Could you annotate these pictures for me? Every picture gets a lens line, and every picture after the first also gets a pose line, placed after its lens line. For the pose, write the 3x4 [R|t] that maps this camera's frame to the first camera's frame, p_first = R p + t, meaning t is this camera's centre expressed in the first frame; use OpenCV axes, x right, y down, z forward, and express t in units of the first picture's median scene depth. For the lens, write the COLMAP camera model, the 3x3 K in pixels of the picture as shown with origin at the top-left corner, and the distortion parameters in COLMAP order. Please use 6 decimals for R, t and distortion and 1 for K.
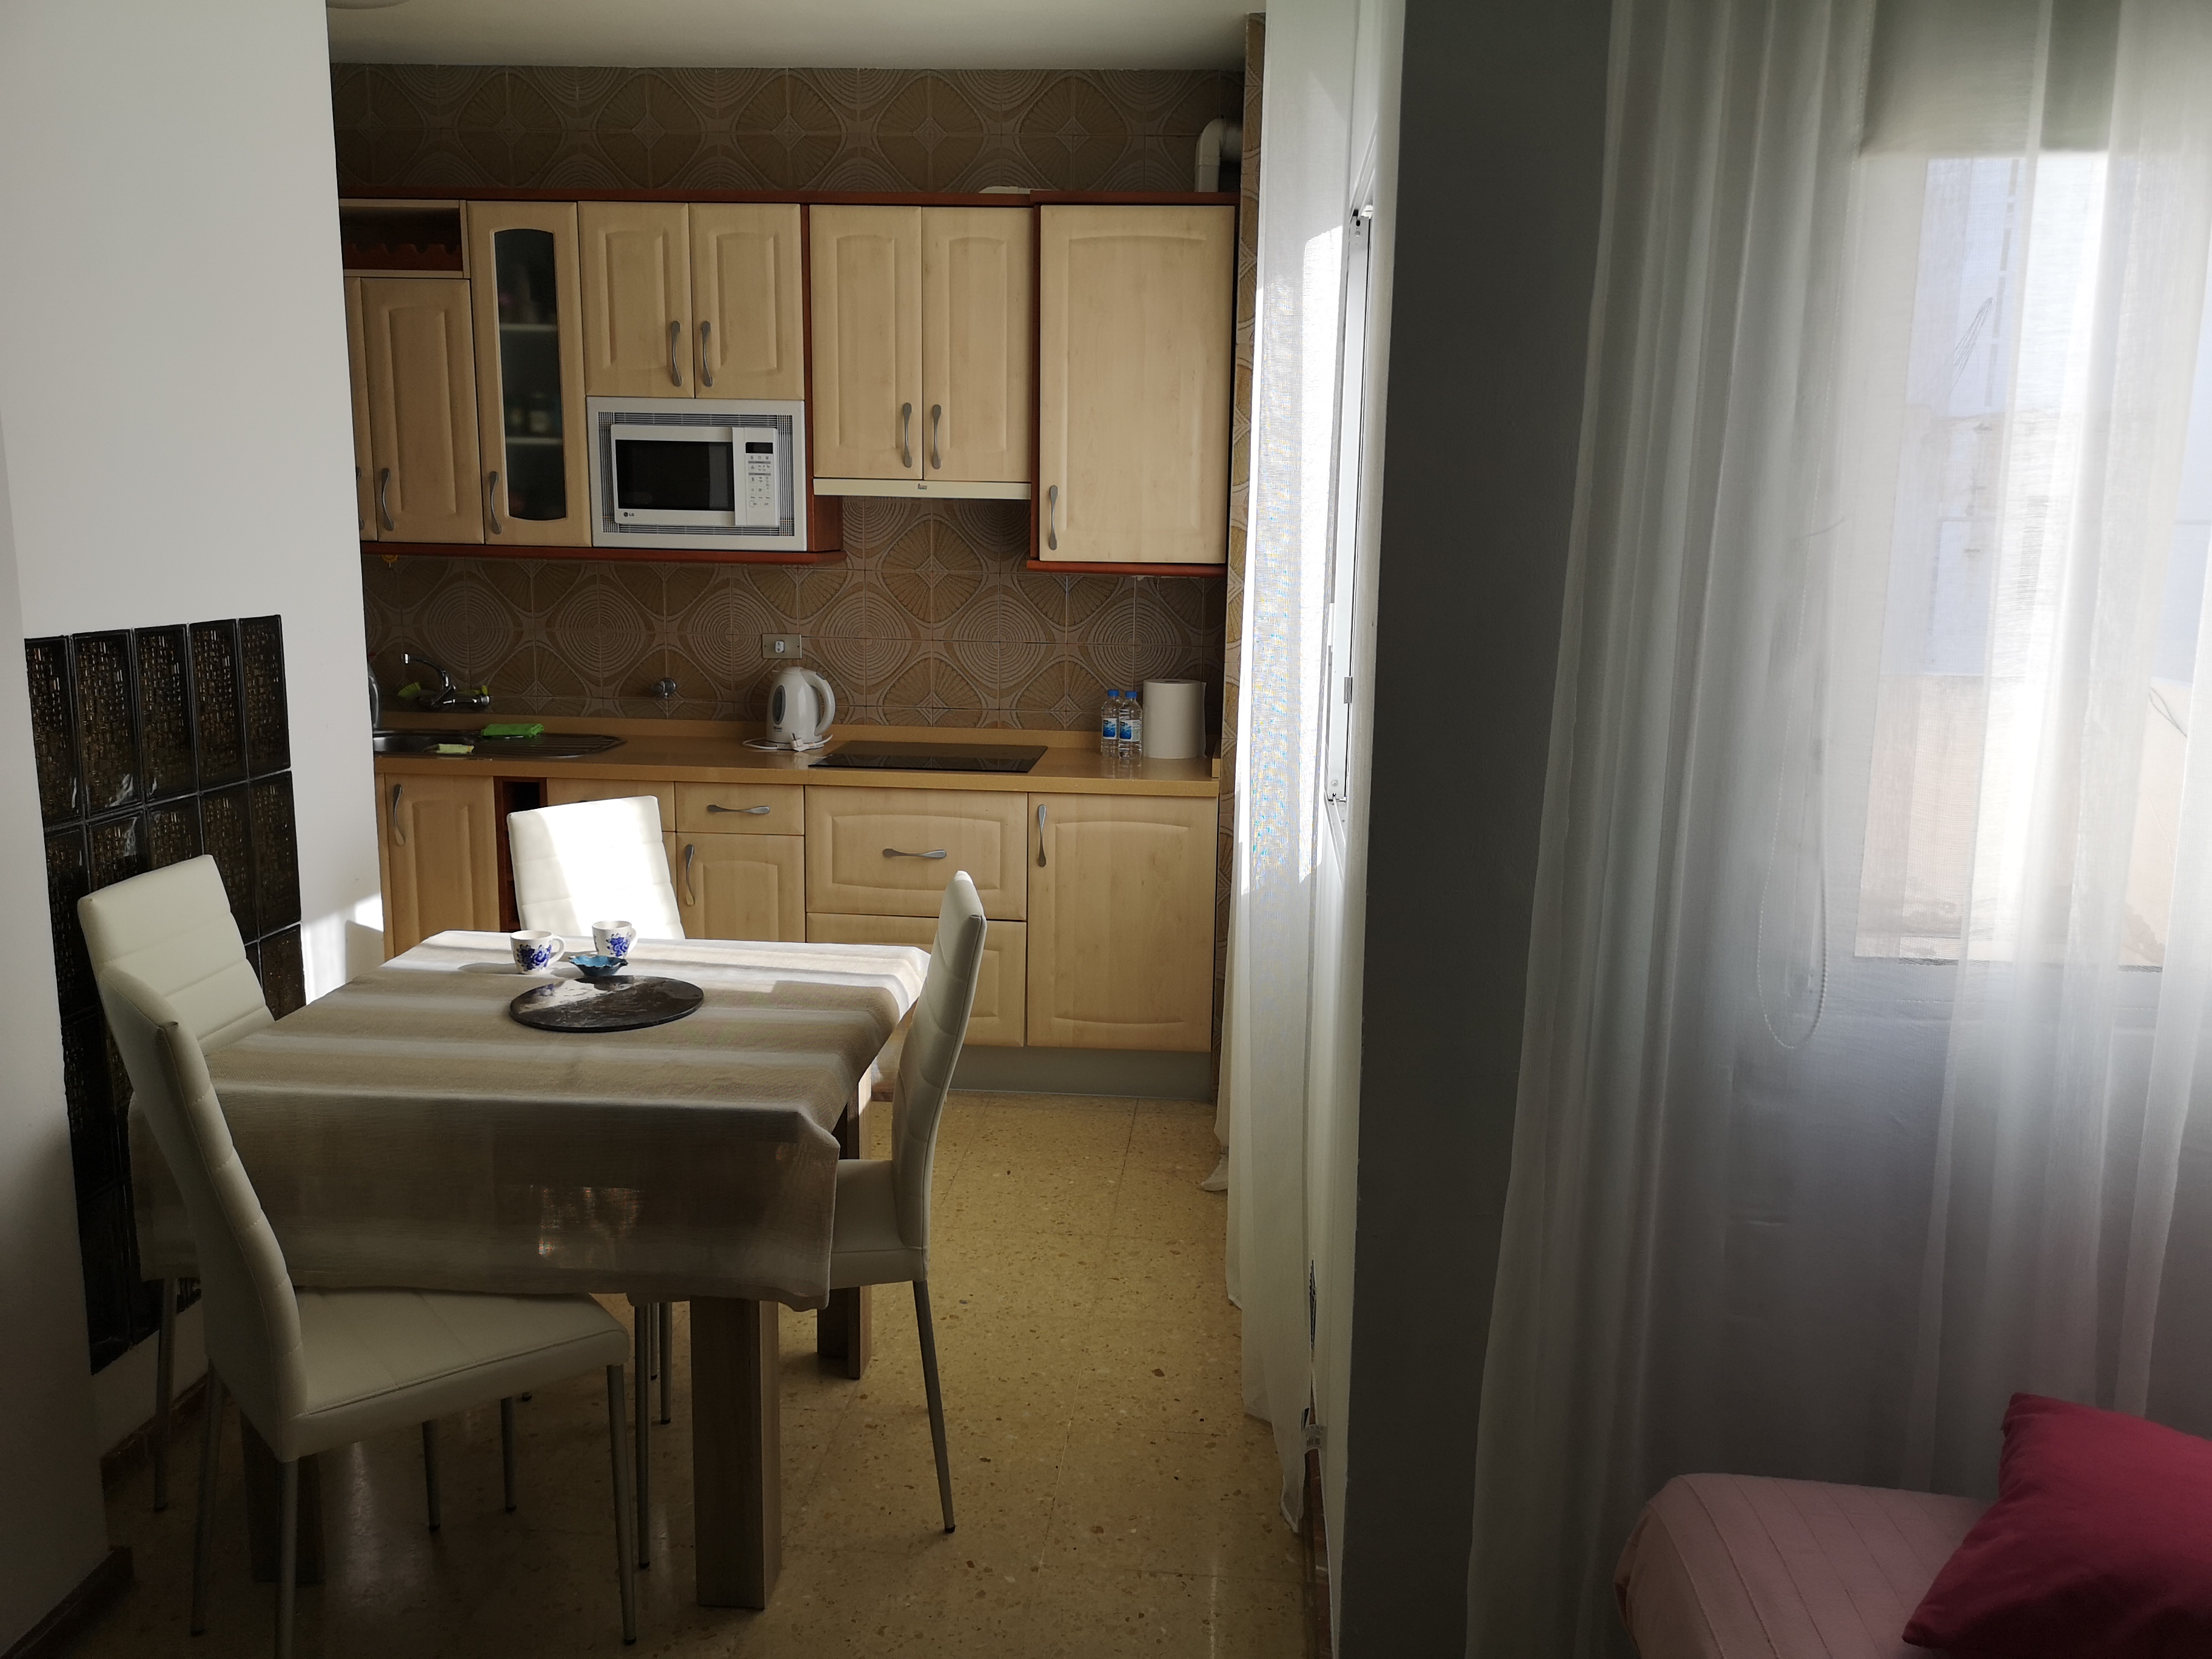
lens RADIAL K [[1744.5, 0, 1106.0], [0, 1744.5, 829.5], [0, 0, 1]] dist [0.083065, 0.000447]
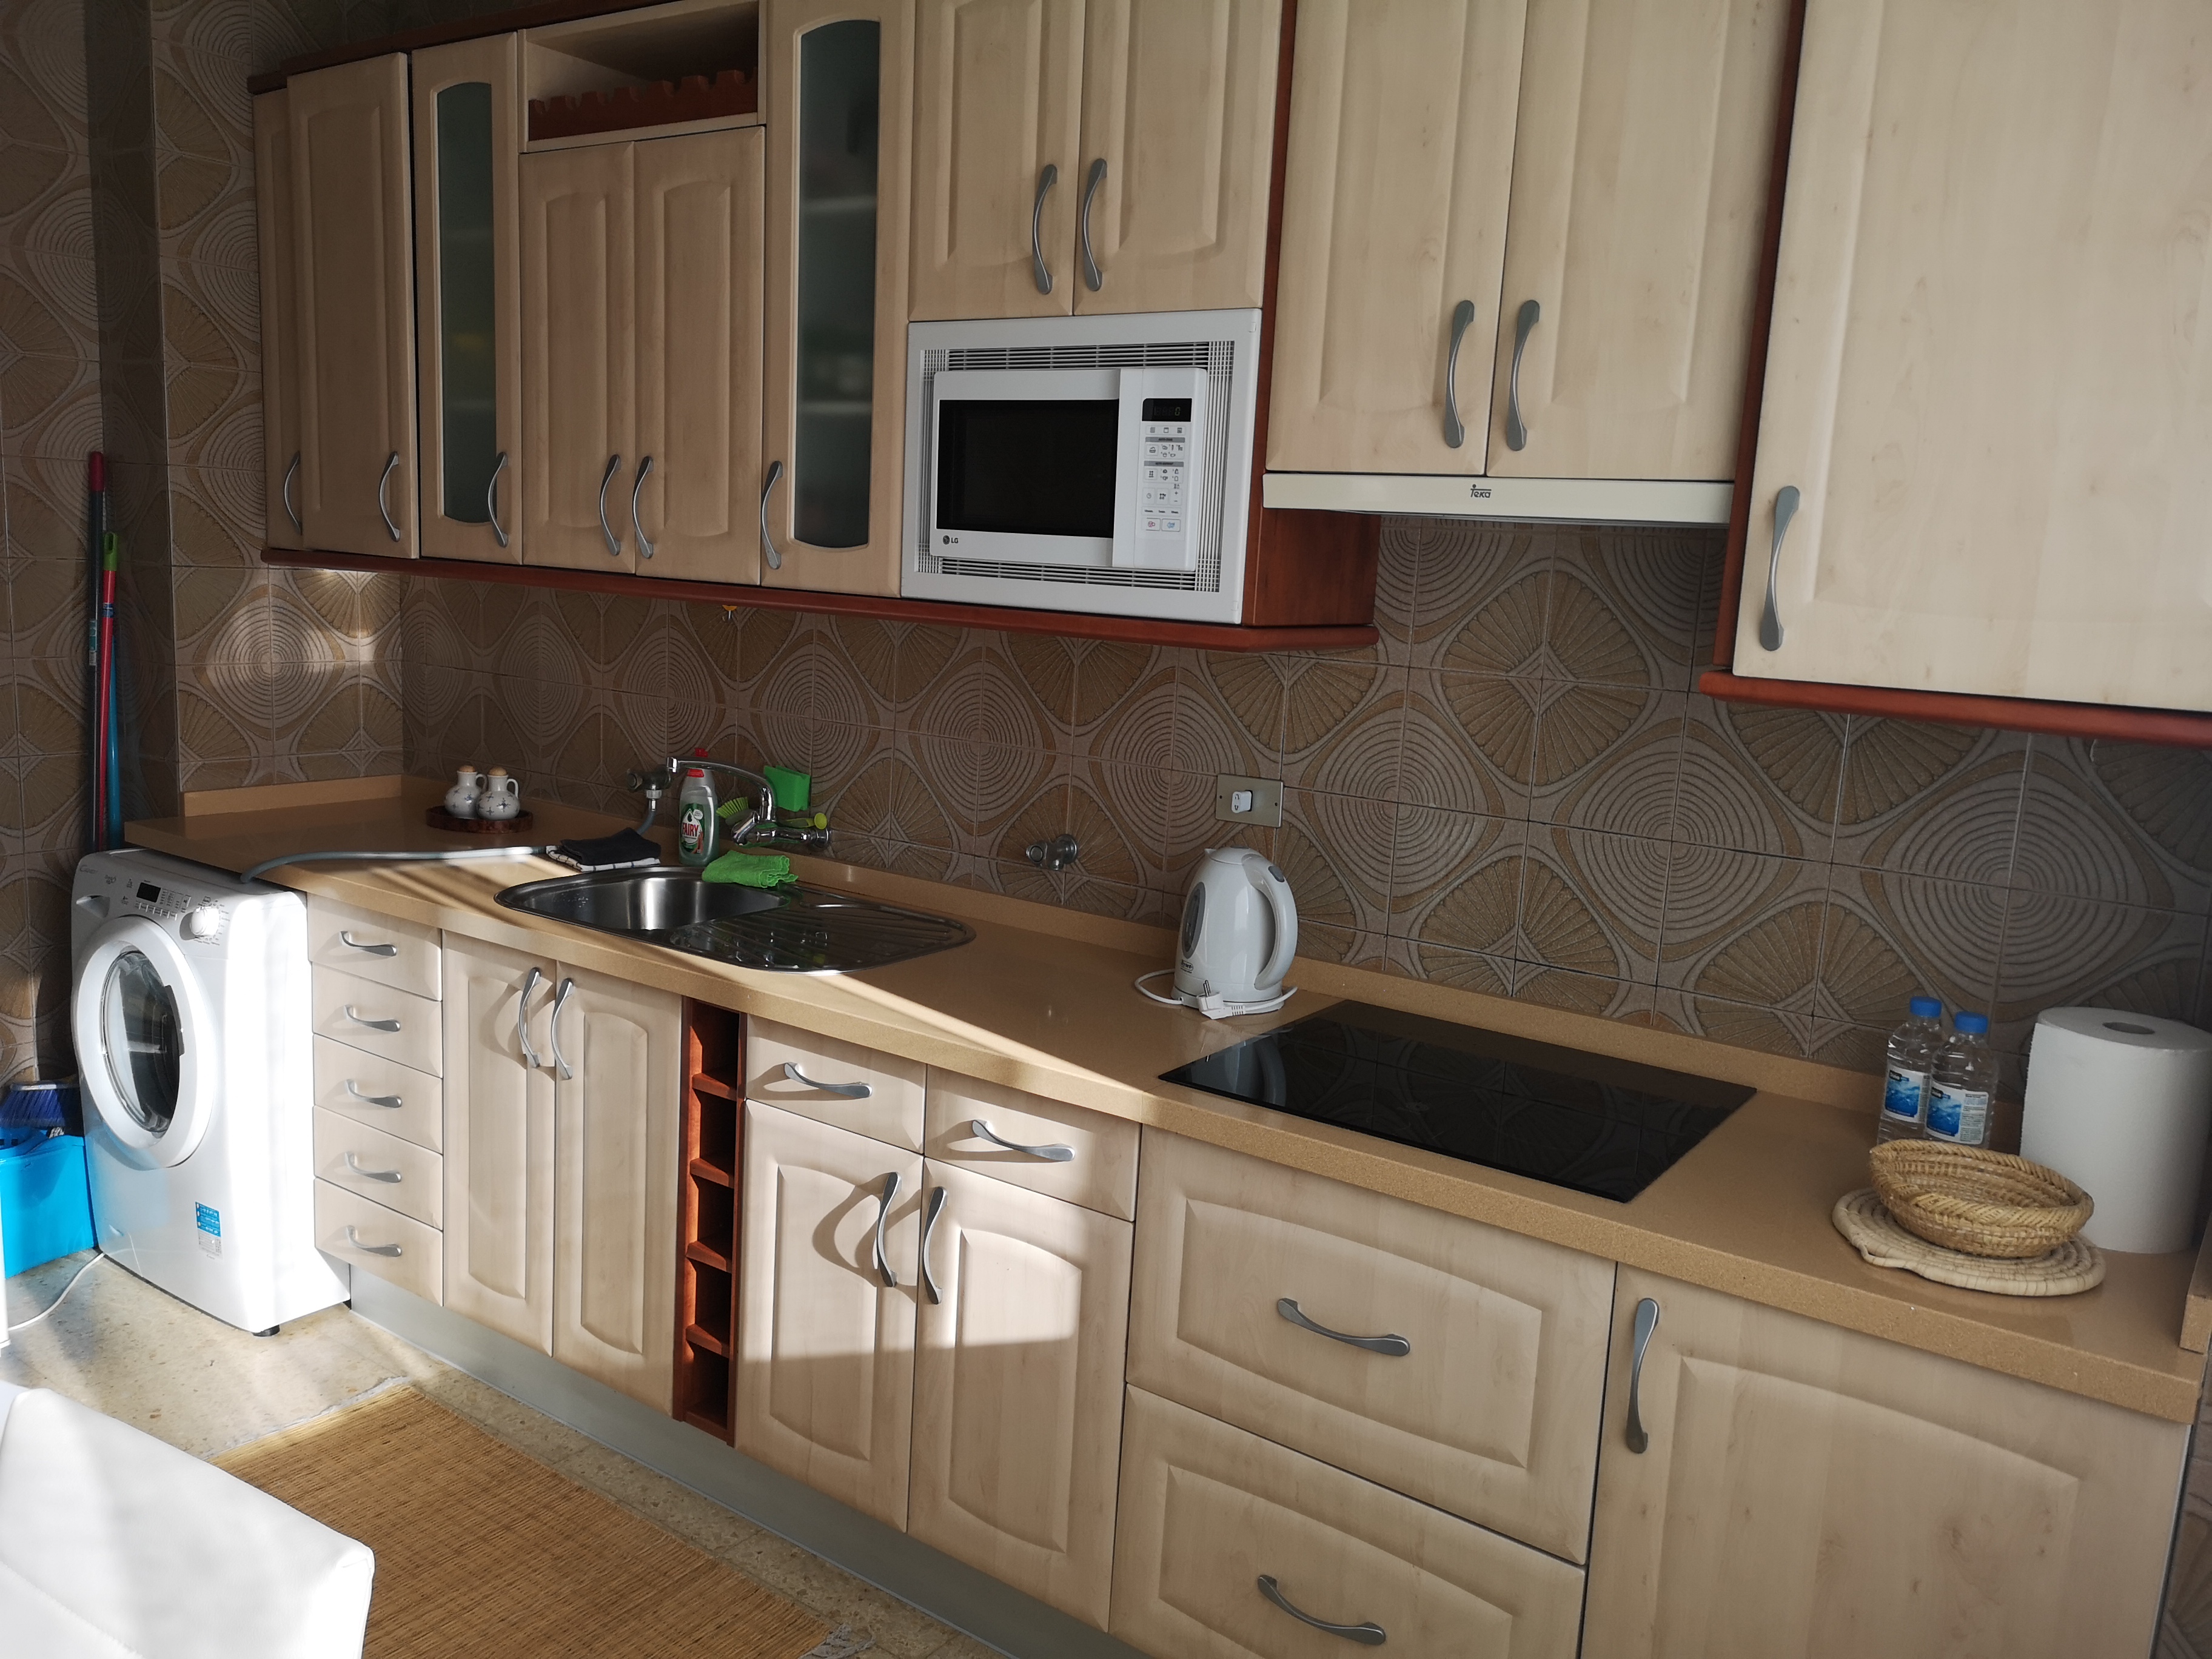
lens RADIAL K [[1709.8, 0, 1103.0], [0, 1709.8, 820.4], [0, 0, 1]] dist [0.072877, -0.064093]
pose [[0.858175, 0.110670, -0.501287, 0.038843], [-0.129051, 0.991636, -0.002003, -0.100363], [0.496872, 0.066411, 0.865279, 0.582907]]
